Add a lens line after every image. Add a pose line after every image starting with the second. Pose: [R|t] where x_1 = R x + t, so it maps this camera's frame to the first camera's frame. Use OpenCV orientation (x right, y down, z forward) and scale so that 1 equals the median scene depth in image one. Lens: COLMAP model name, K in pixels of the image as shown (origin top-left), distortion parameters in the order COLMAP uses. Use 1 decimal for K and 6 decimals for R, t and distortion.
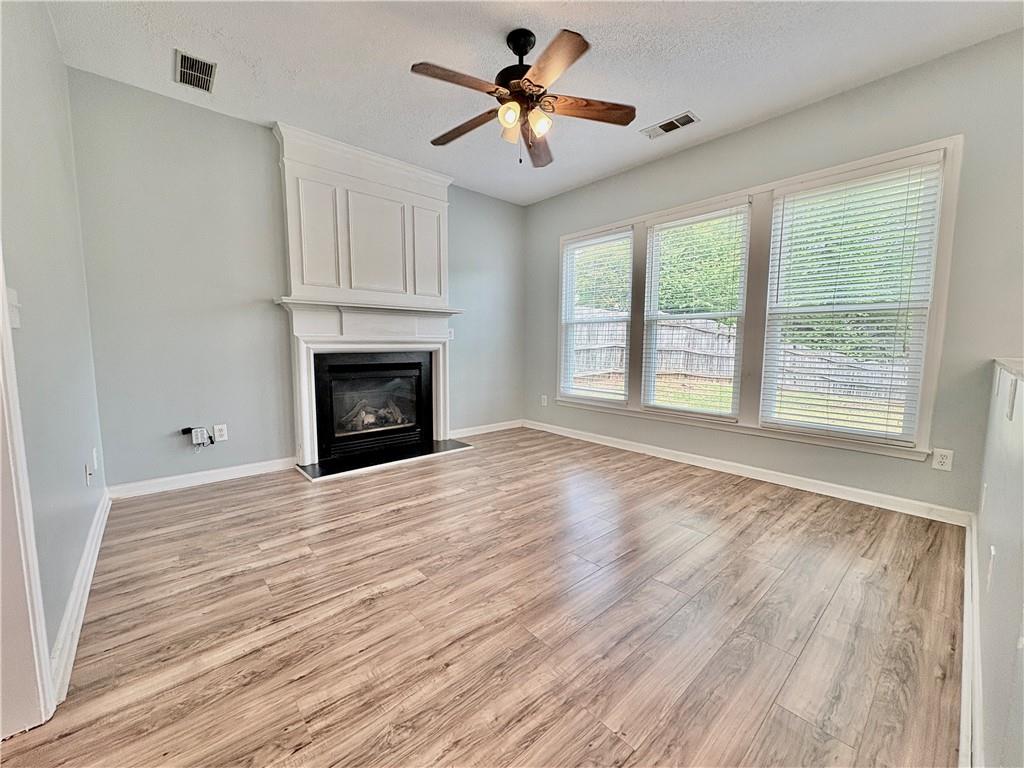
lens RADIAL K [[413.0, 0, 512.0], [0, 413.0, 384.0], [0, 0, 1]] dist [0.001524, 0.000157]
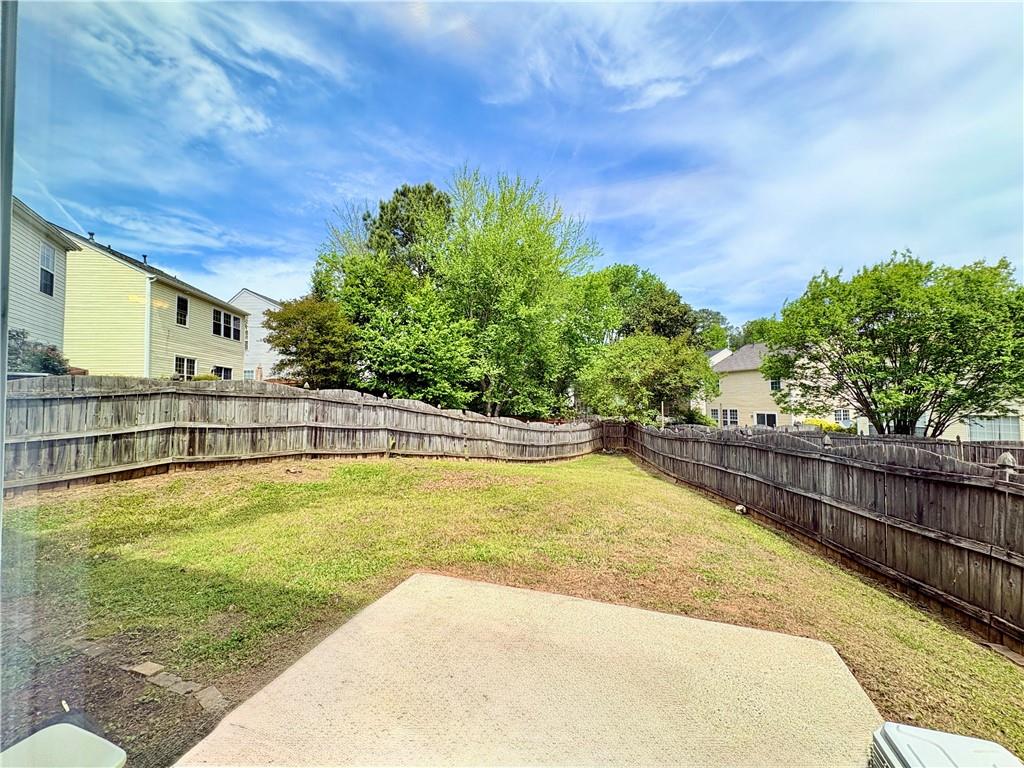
lens RADIAL K [[413.0, 0, 512.0], [0, 413.0, 384.0], [0, 0, 1]] dist [0.001524, 0.000157]
pose [[0.883510, 0.004007, 0.468395, 1.422712], [0.061311, 0.990371, -0.124119, -0.130472], [-0.464383, 0.138378, 0.874757, 0.186974]]
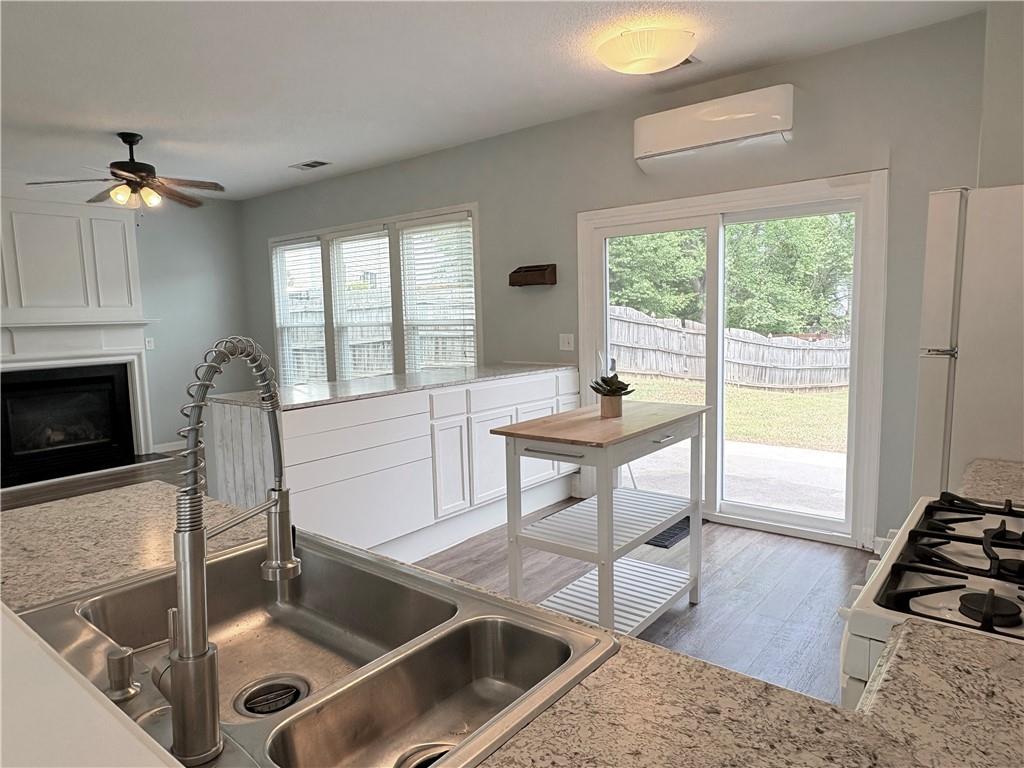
lens RADIAL K [[661.9, 0, 502.1], [0, 661.9, 384.1], [0, 0, 1]] dist [0.000847, 0.004296]
pose [[0.987397, -0.047559, 0.150946, 0.639840], [0.046709, 0.998866, 0.009174, -0.004436], [-0.151211, -0.002008, 0.988500, -0.971309]]
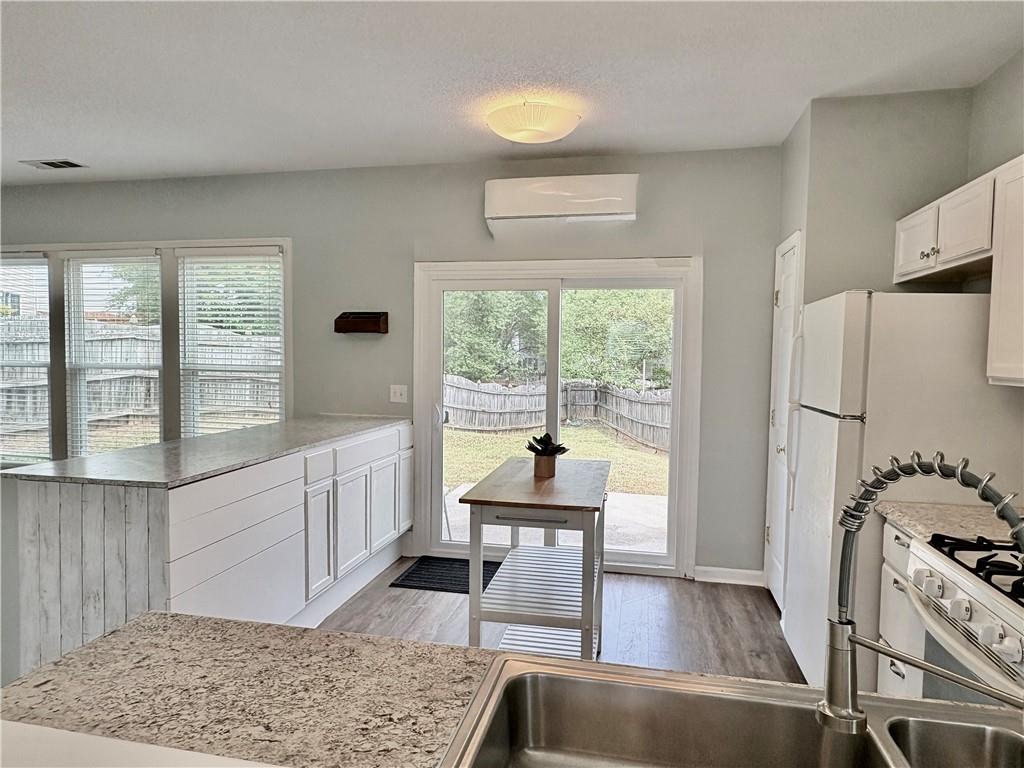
lens RADIAL K [[659.8, 0, 509.9], [0, 659.8, 386.1], [0, 0, 1]] dist [-0.000046, 0.004225]
pose [[0.804901, -0.024307, 0.592910, 0.332512], [0.050011, 0.998385, -0.026961, -0.048565], [-0.591297, 0.051353, 0.804817, -0.793247]]
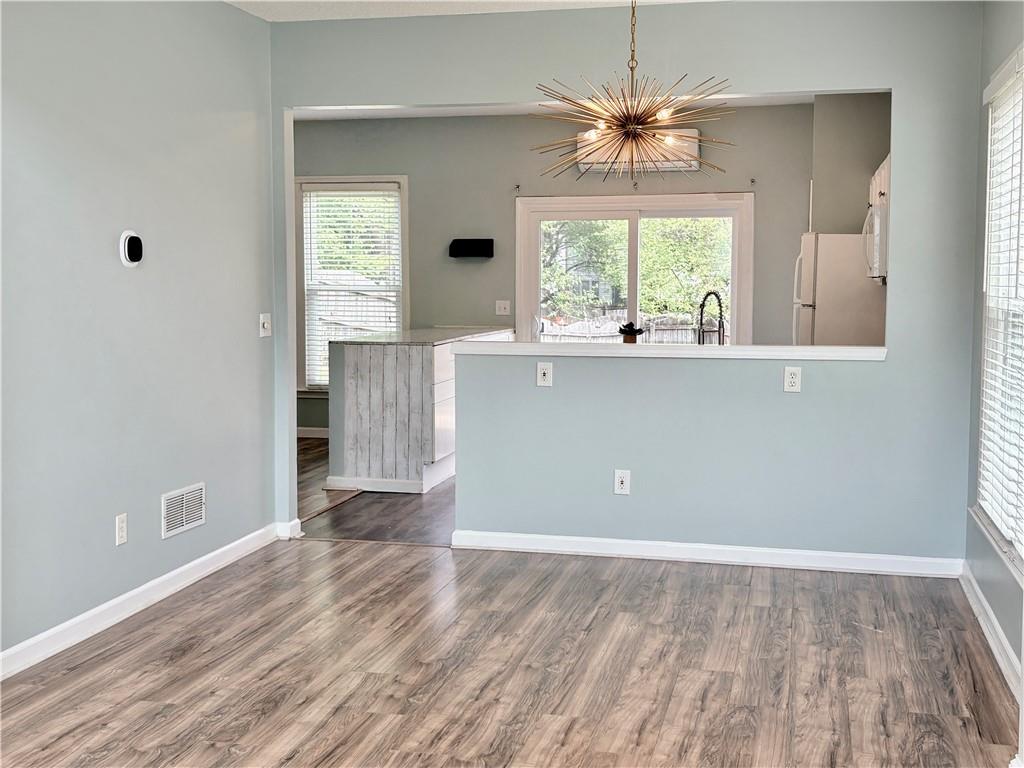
lens RADIAL K [[1247.2, 0, 512.0], [0, 1247.2, 384.0], [0, 0, 1]] dist [0.148924, 0.005577]
pose [[0.819048, -0.056228, 0.570963, -0.958674], [0.061003, 0.998079, 0.010780, 0.093250], [-0.570473, 0.026001, 0.820905, -2.283405]]
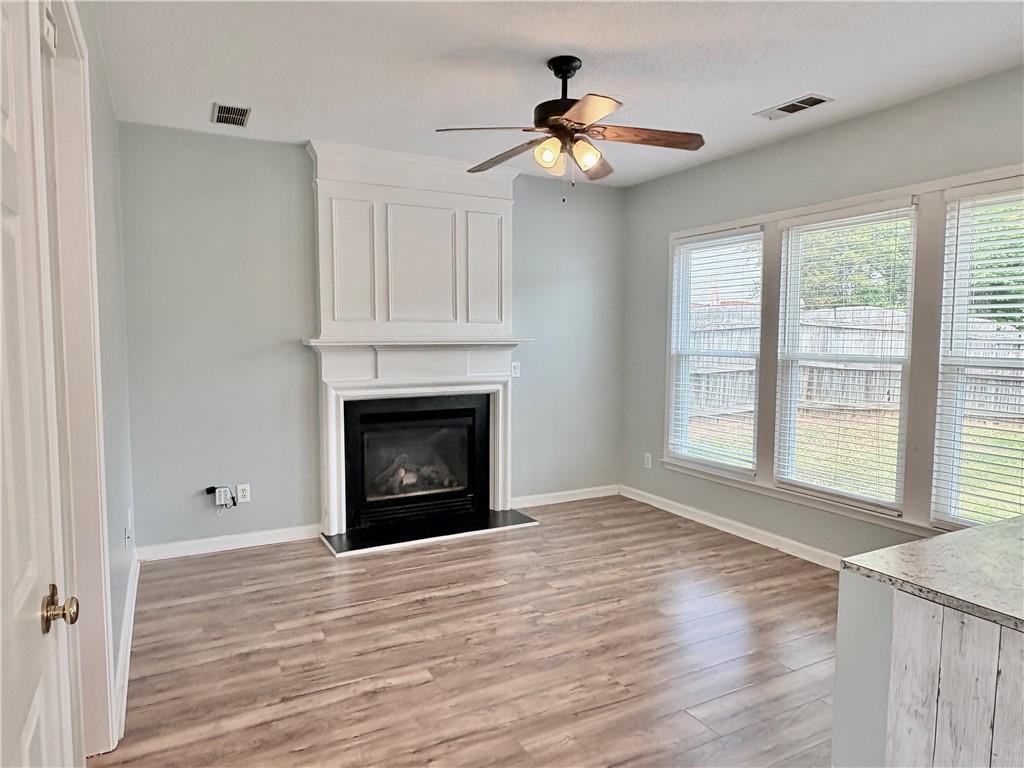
lens RADIAL K [[659.8, 0, 509.9], [0, 659.8, 386.1], [0, 0, 1]] dist [-0.000046, 0.004225]
pose [[0.972650, 0.016280, -0.231705, 0.182754], [-0.021373, 0.999582, -0.019489, -0.101349], [0.231291, 0.023909, 0.972591, -0.260666]]
